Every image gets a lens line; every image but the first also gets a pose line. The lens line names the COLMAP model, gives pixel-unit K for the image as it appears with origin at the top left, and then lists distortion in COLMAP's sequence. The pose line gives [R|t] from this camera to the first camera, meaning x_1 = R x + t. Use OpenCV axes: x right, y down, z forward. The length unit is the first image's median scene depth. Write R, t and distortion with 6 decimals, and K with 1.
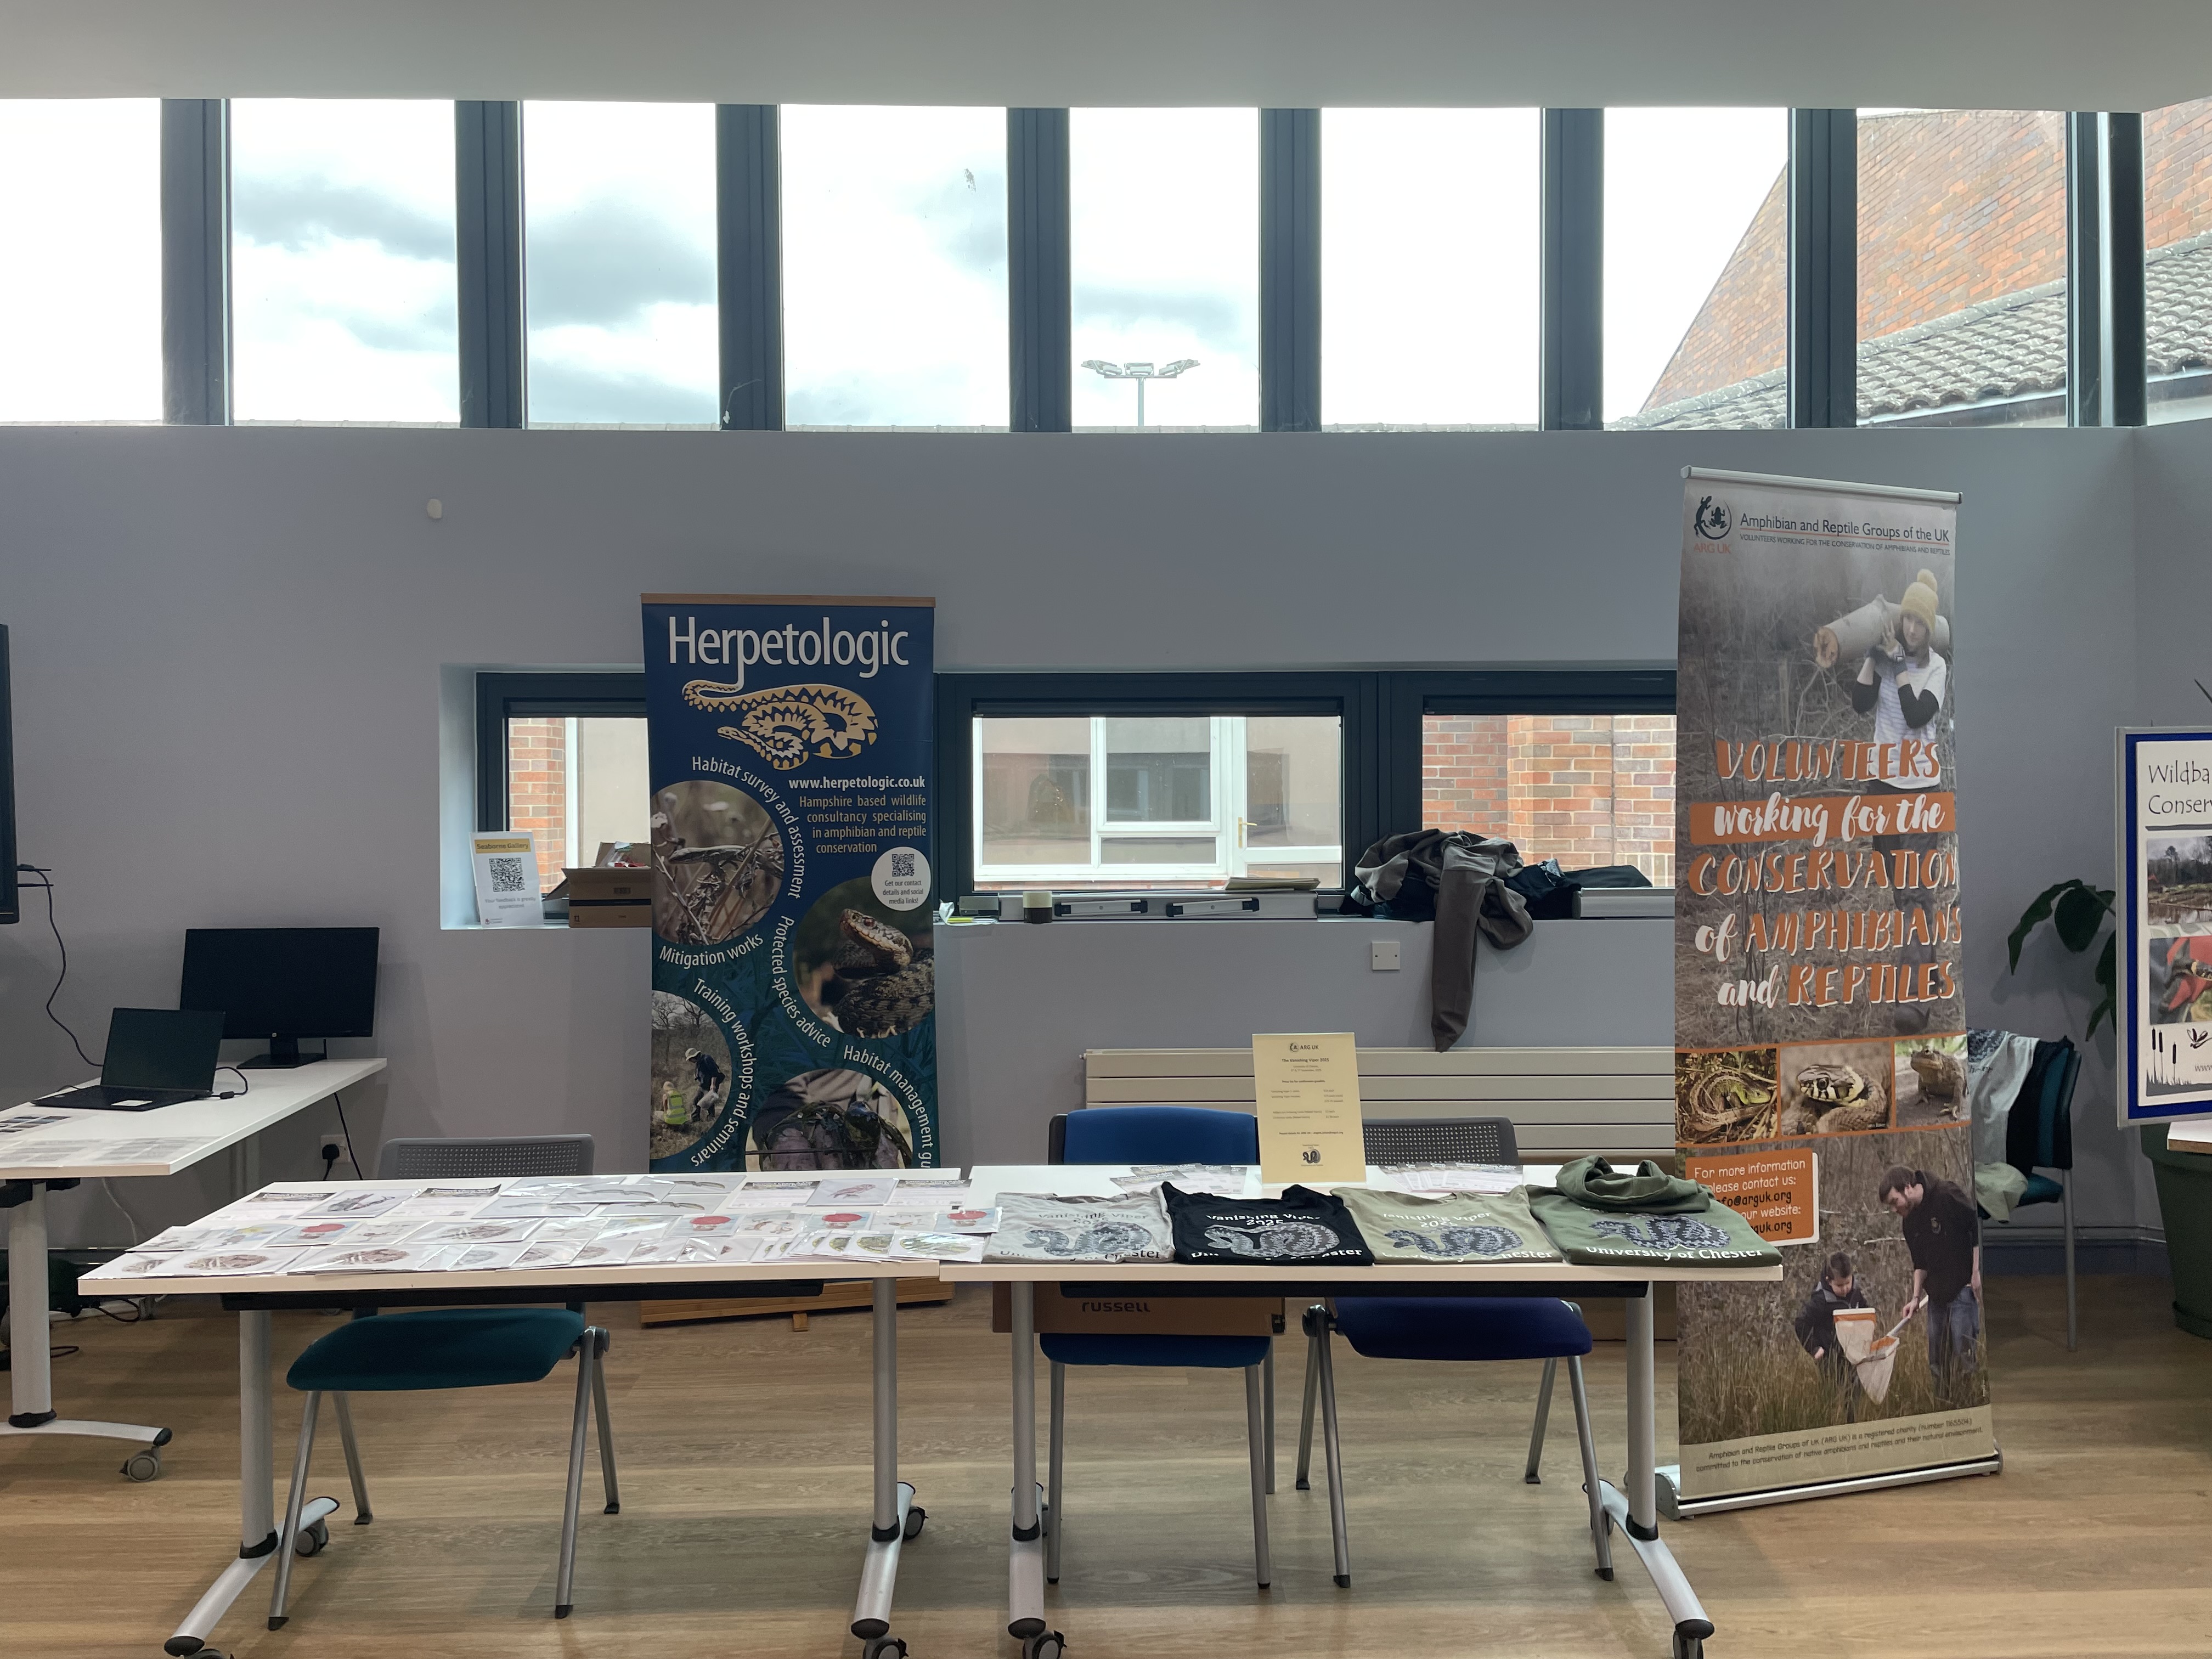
lens RADIAL K [[1683.7, 0, 1106.8], [0, 1683.7, 822.7], [0, 0, 1]] dist [0.036878, -0.019841]
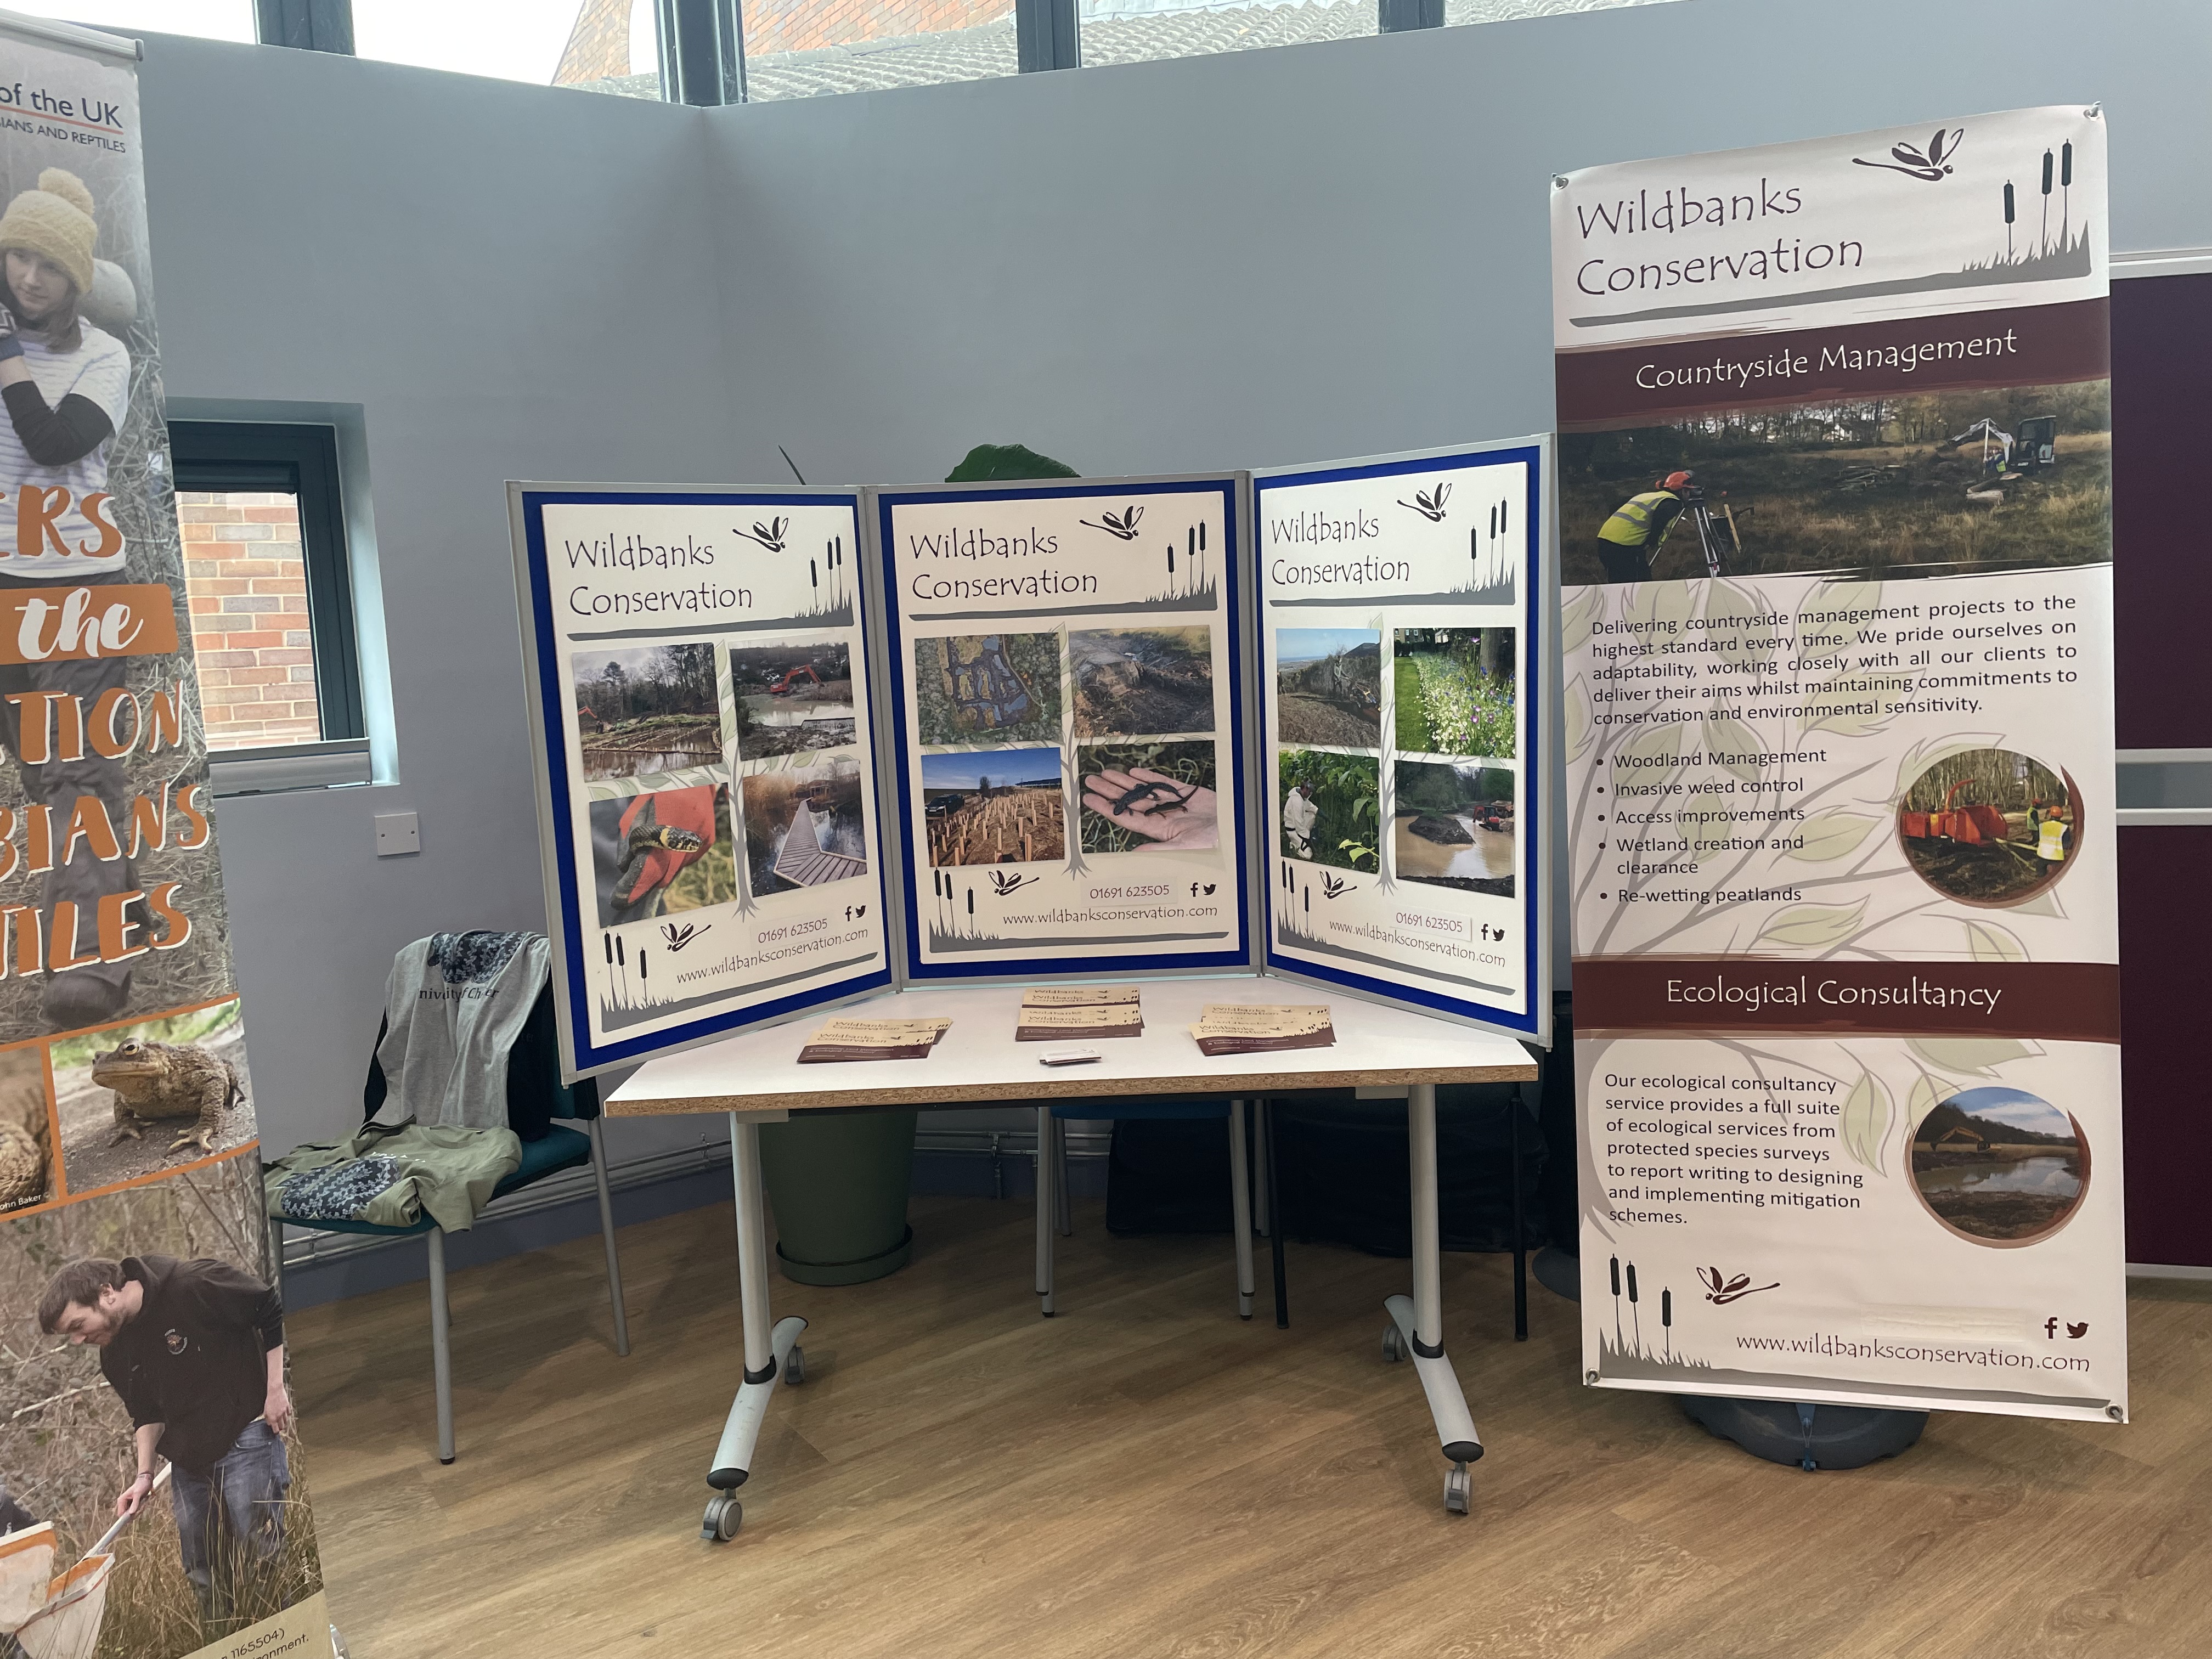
lens RADIAL K [[1683.7, 0, 1108.3], [0, 1683.7, 832.7], [0, 0, 1]] dist [0.036878, -0.019841]
pose [[0.838503, -0.101023, 0.535450, 0.455535], [0.045811, 0.992254, 0.115468, 0.013279], [-0.542967, -0.072291, 0.836637, 0.352723]]
